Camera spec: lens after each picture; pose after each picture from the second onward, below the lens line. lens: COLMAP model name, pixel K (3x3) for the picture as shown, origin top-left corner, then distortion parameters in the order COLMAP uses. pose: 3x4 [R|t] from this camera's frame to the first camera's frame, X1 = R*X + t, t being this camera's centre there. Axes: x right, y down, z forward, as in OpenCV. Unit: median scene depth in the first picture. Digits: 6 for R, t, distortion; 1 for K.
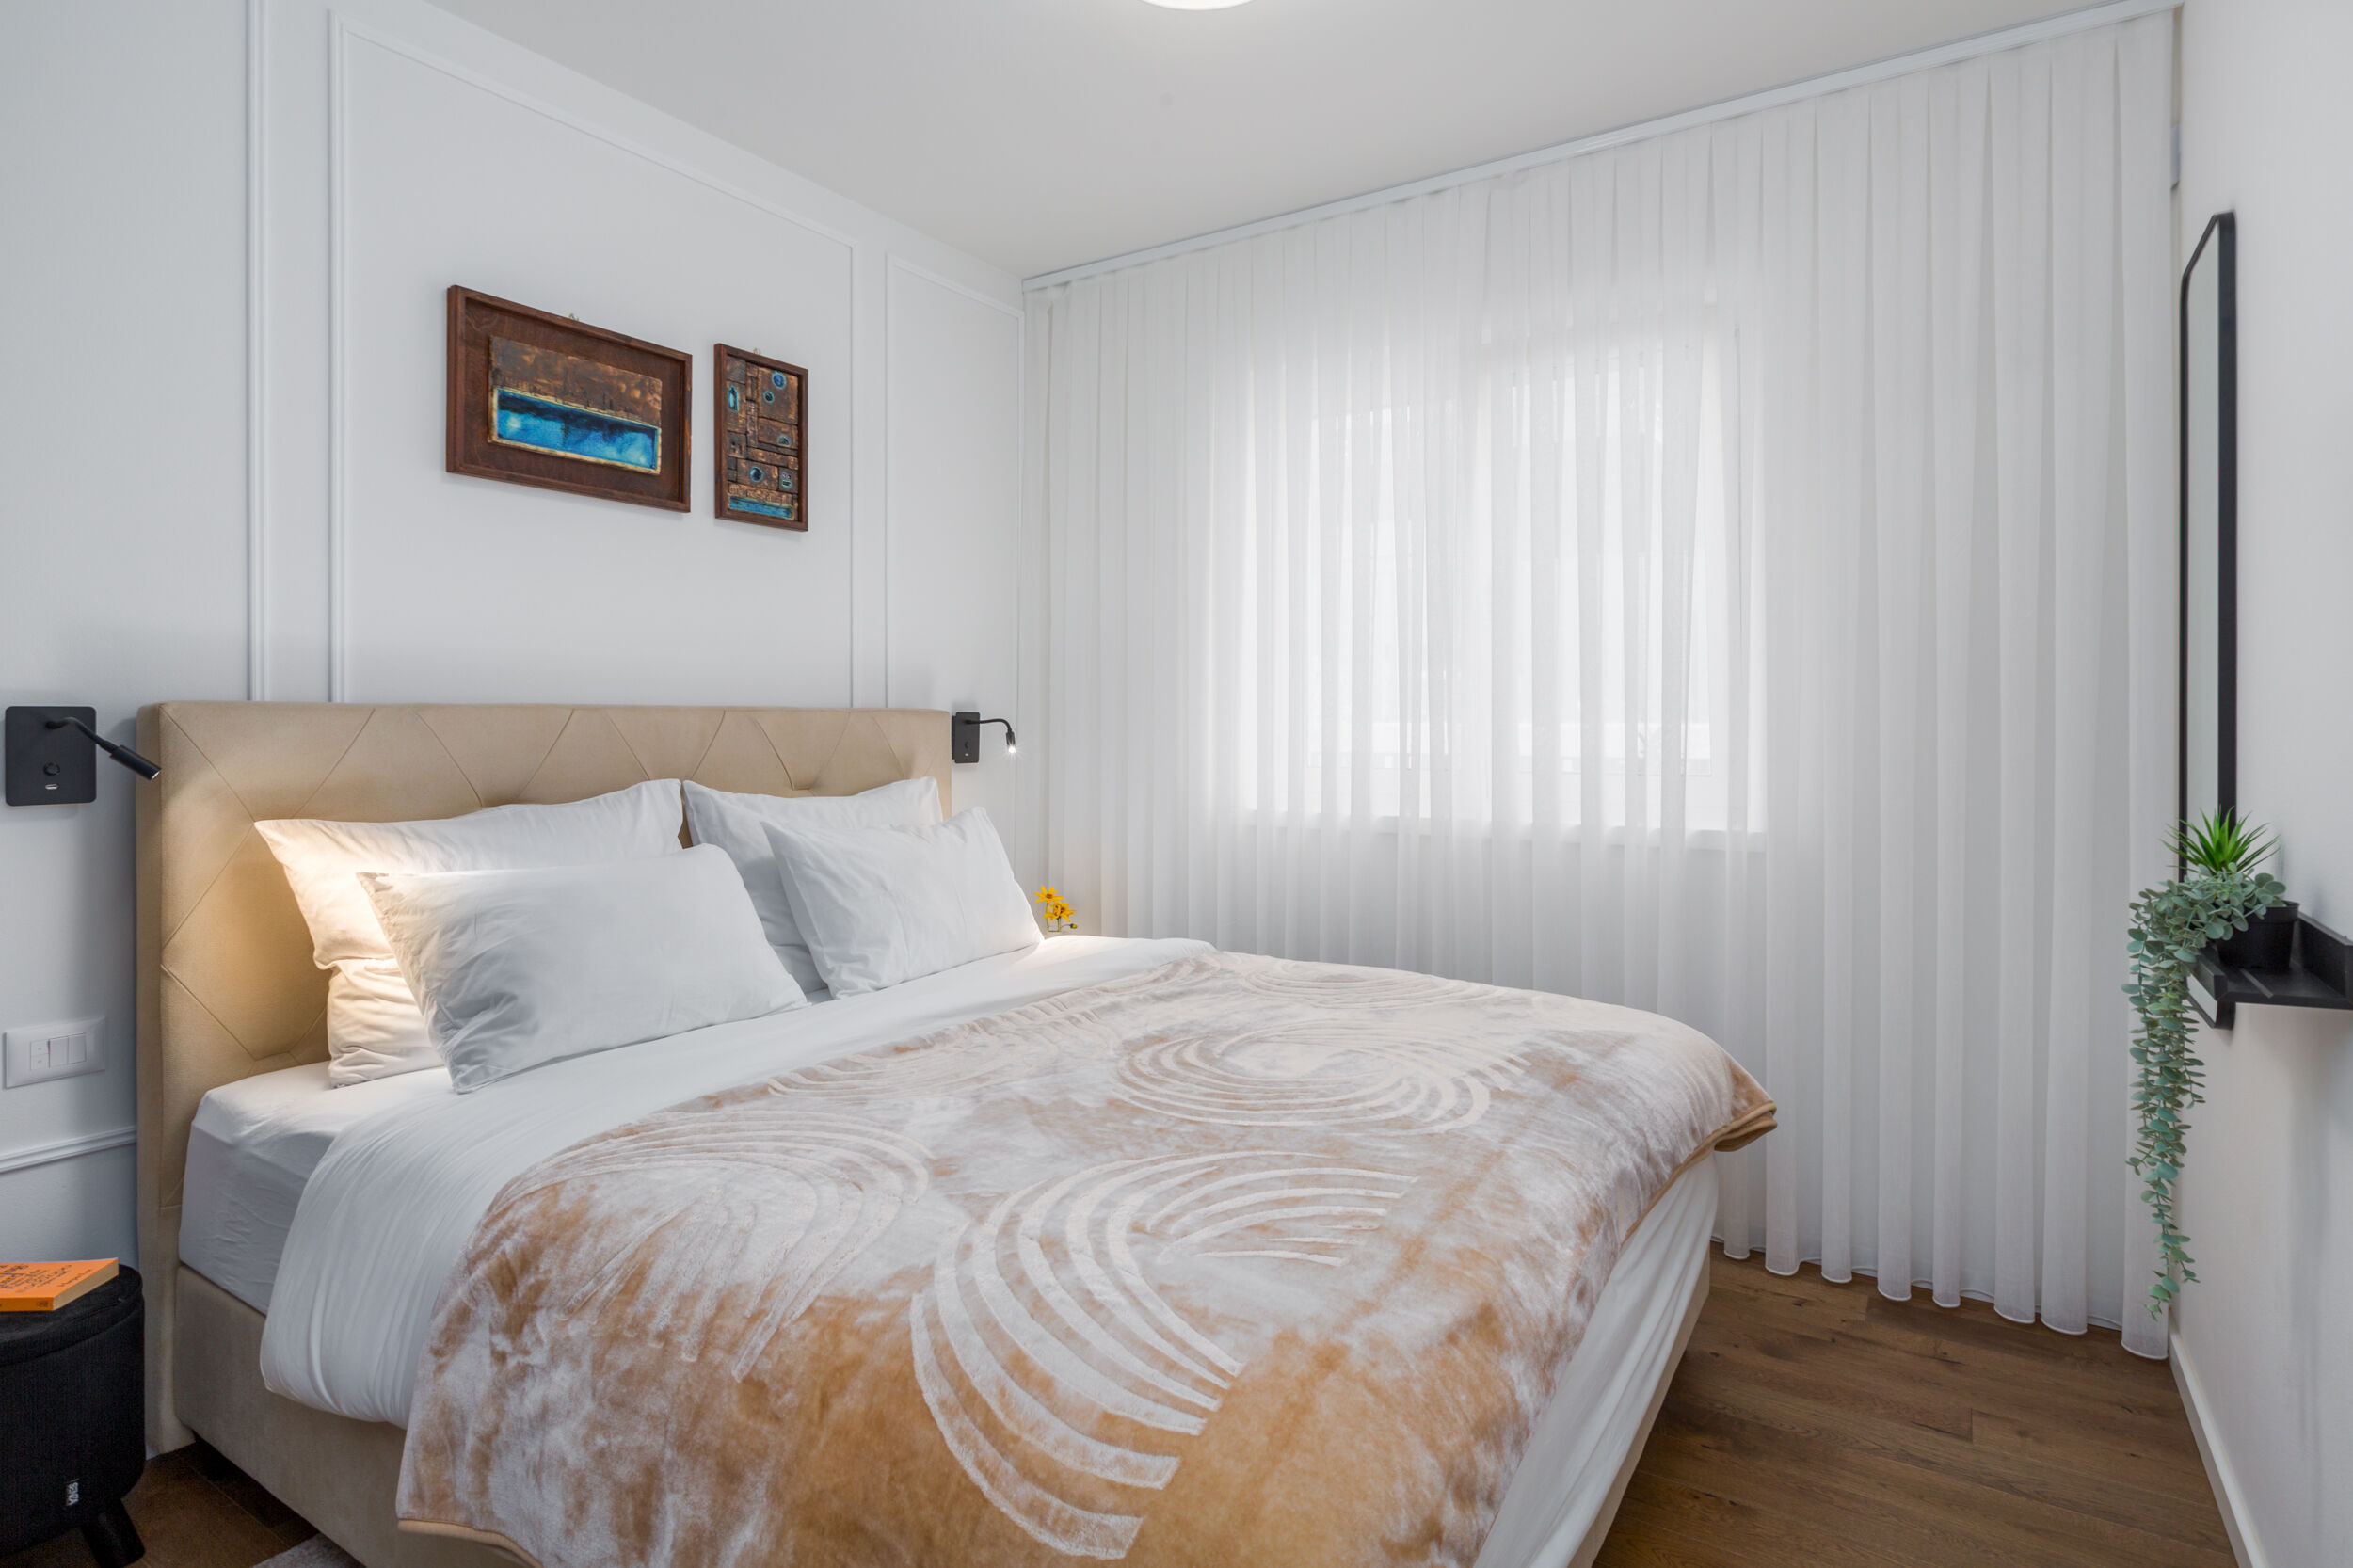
lens RADIAL K [[1219.1, 0, 1153.1], [0, 1219.1, 733.9], [0, 0, 1]] dist [-0.000041, 0.000432]
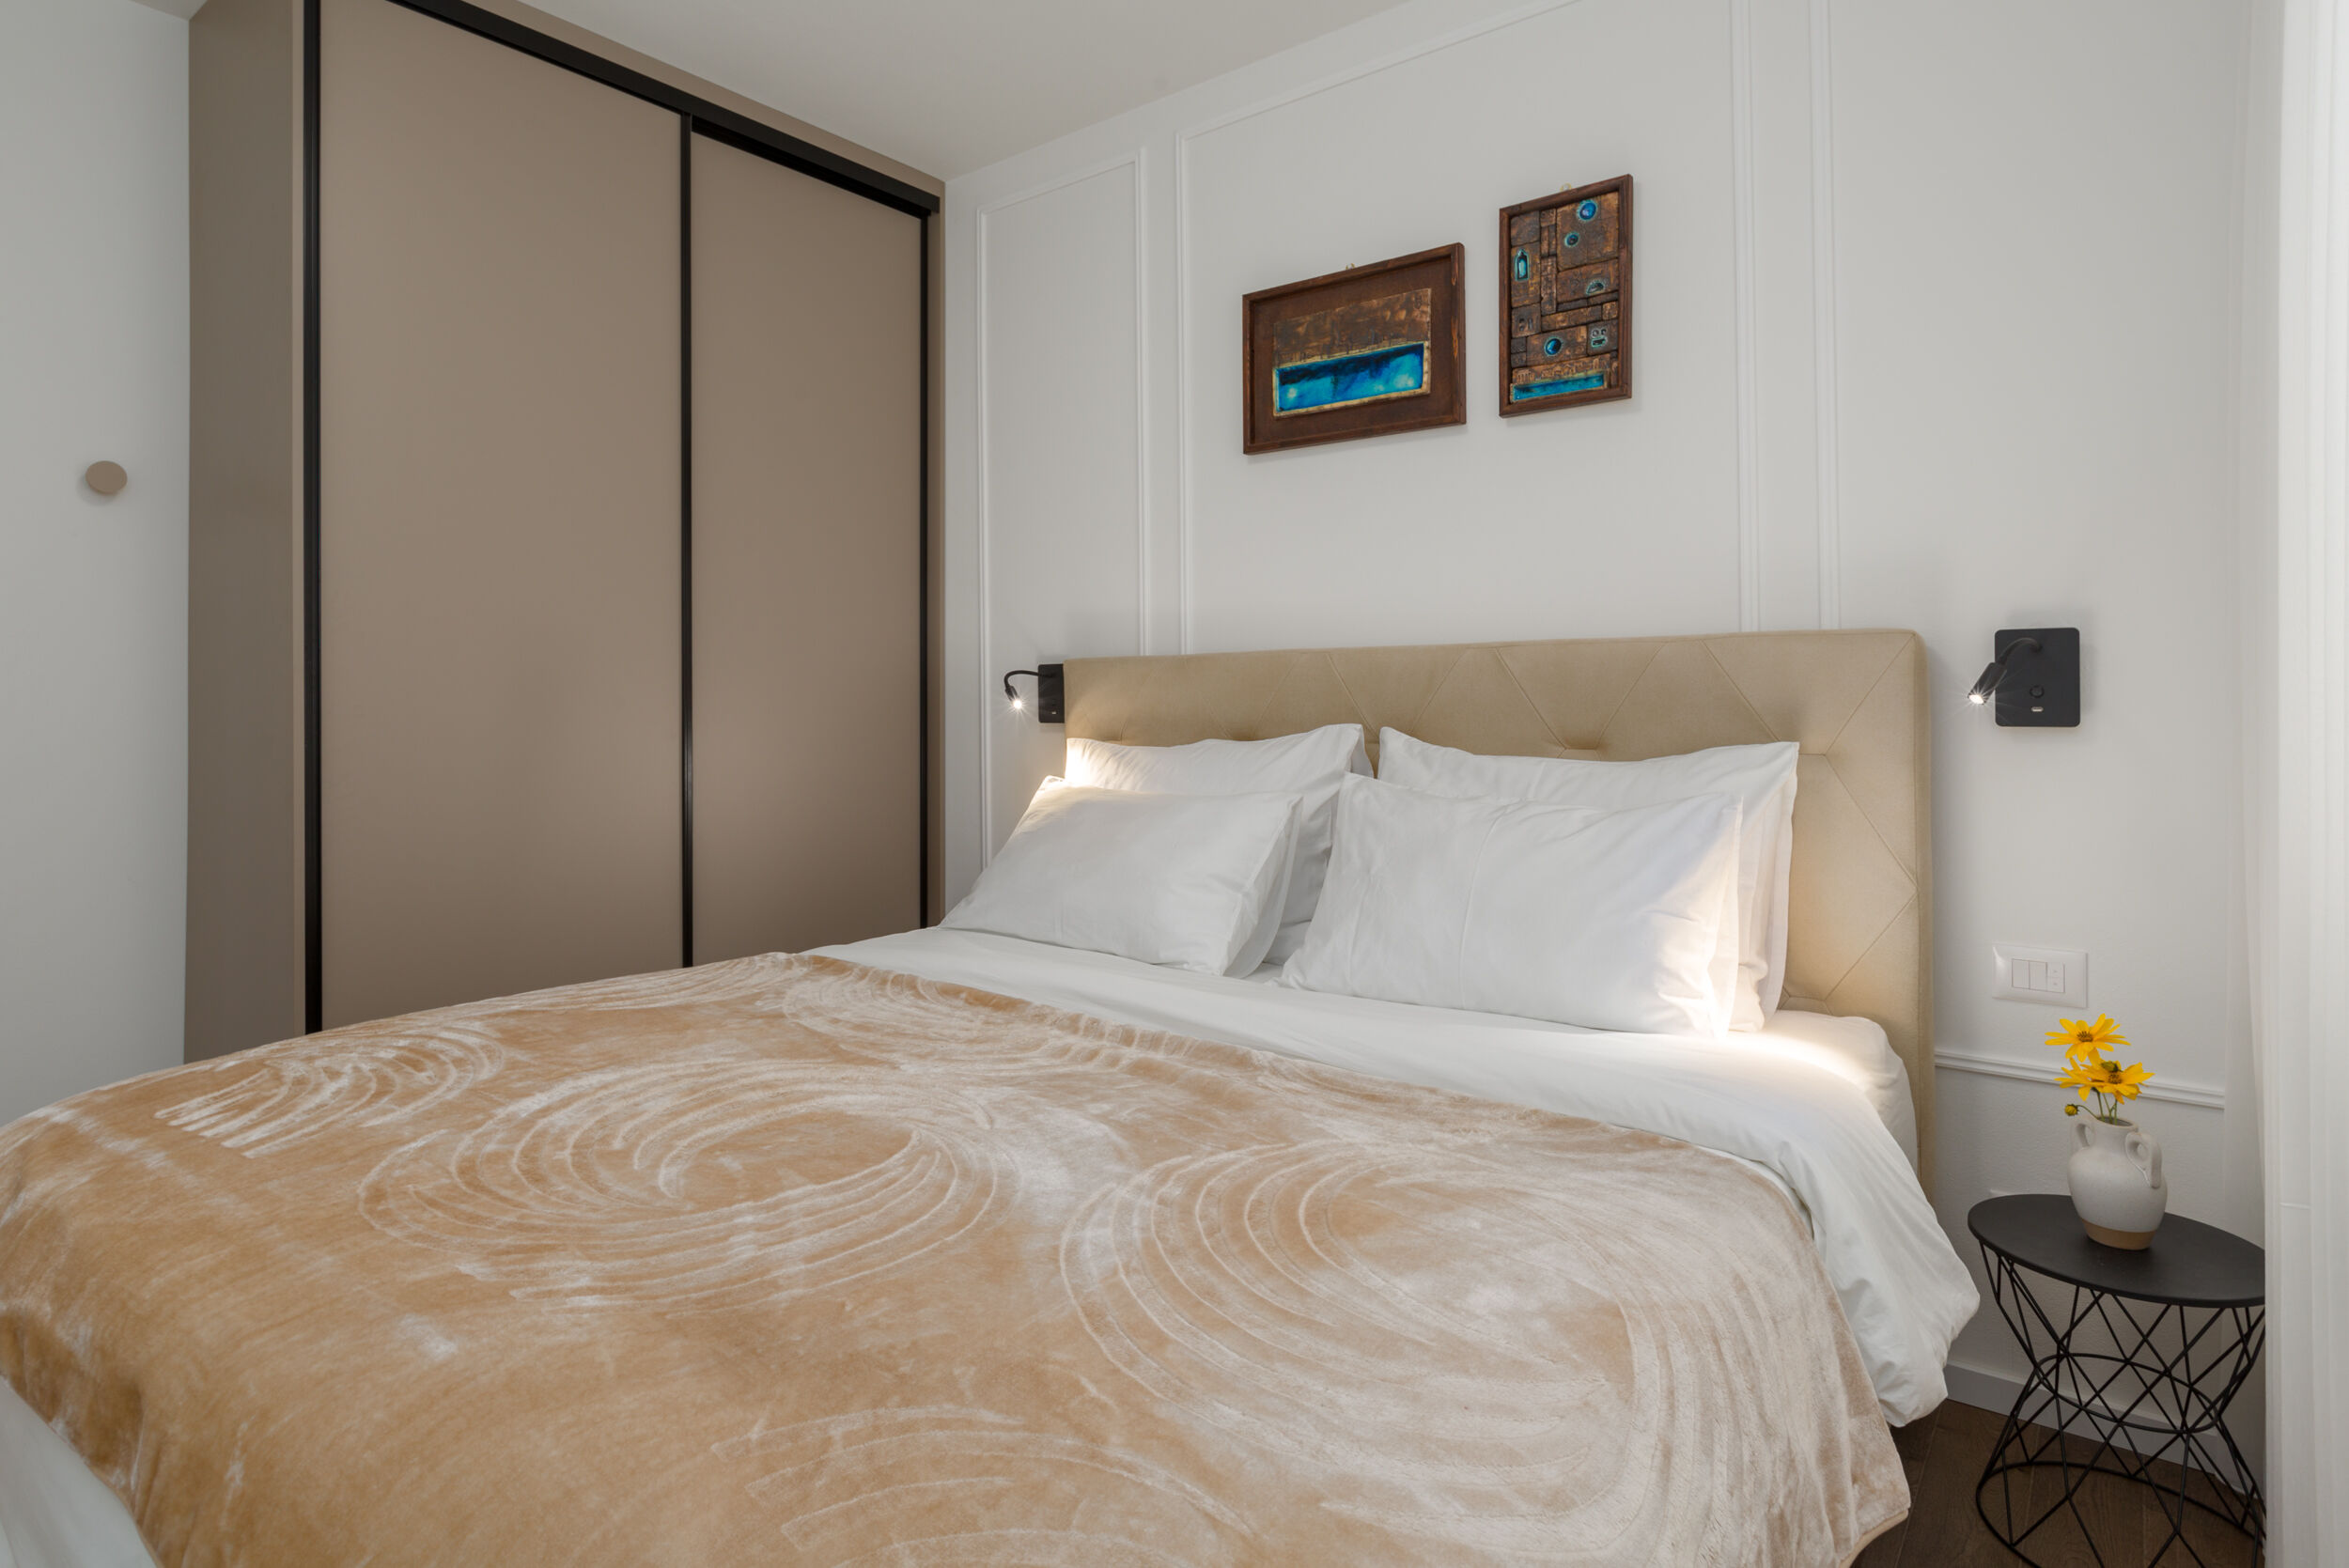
lens RADIAL K [[1244.2, 0, 1170.3], [0, 1244.2, 700.5], [0, 0, 1]] dist [-0.000433, 0.000088]
pose [[-0.075709, -0.004853, -0.997118, 0.568972], [-0.006489, 0.999969, -0.004375, 0.024116], [0.997109, 0.006139, -0.075738, 0.939314]]
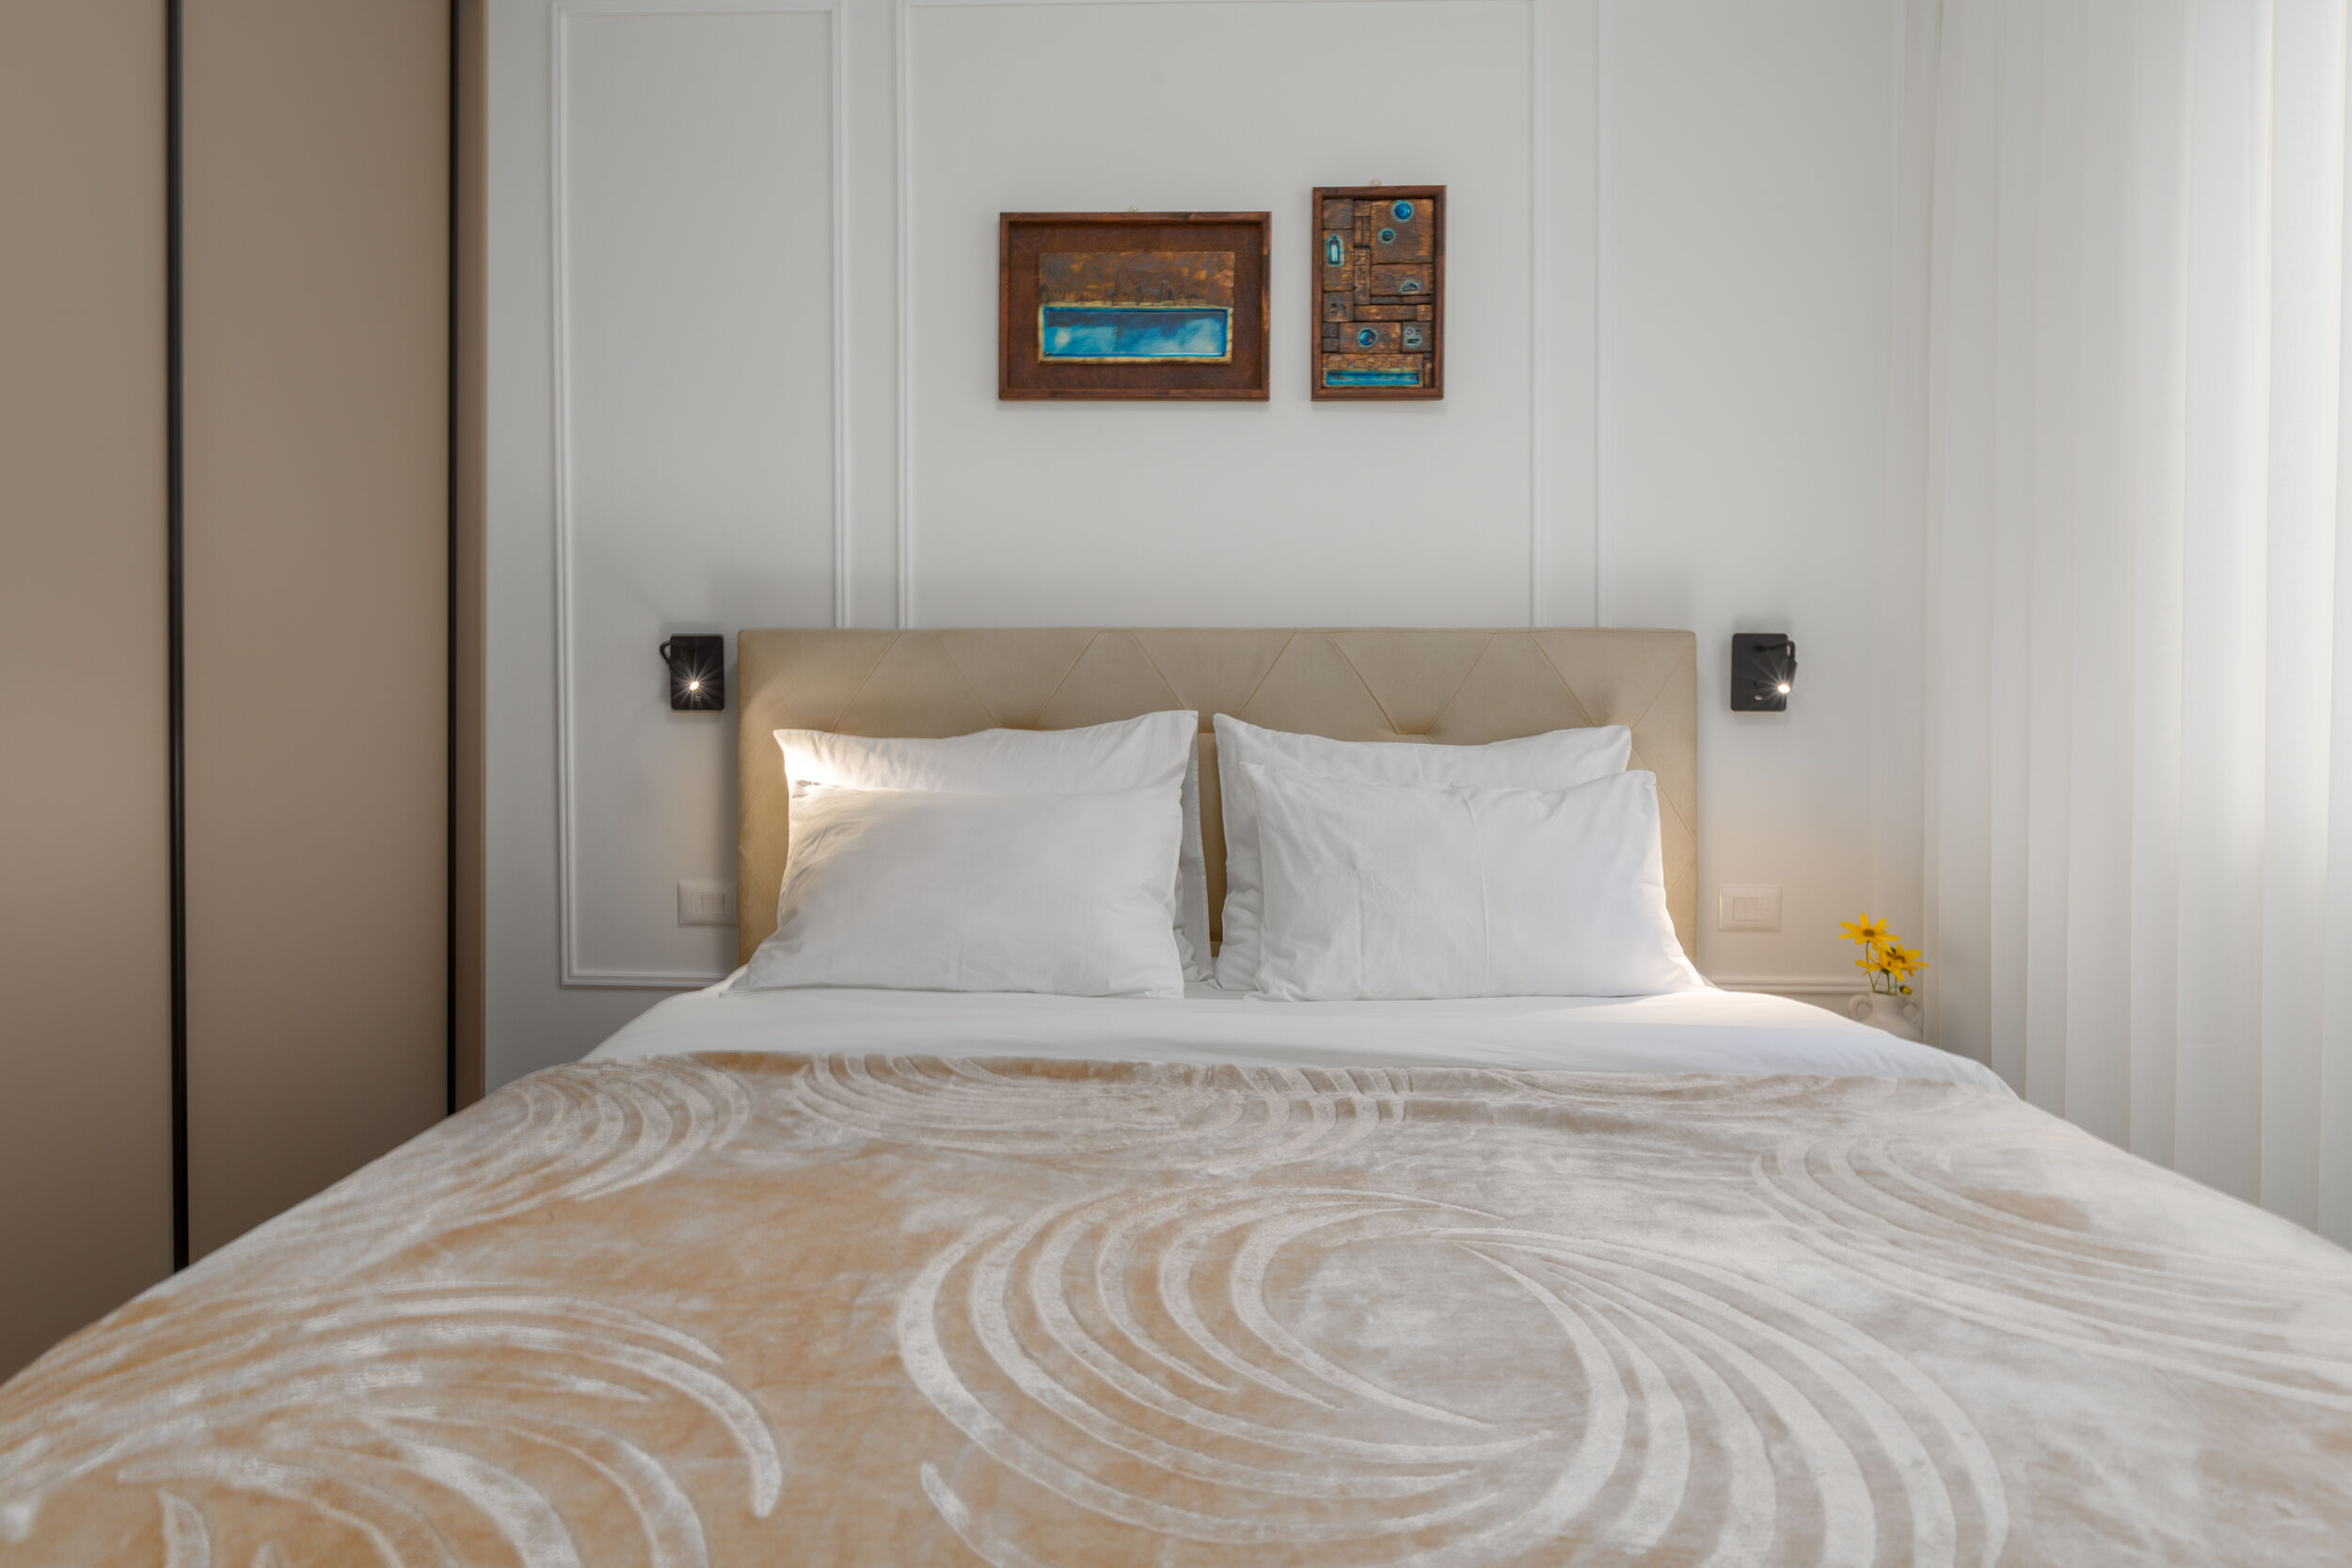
lens RADIAL K [[1261.5, 0, 1129.8], [0, 1261.5, 710.2], [0, 0, 1]] dist [0.001565, 0.000590]
pose [[0.530233, 0.010784, -0.847783, 0.340754], [-0.010753, 0.999924, 0.005994, 0.032248], [0.847783, 0.005938, 0.530309, 0.496944]]
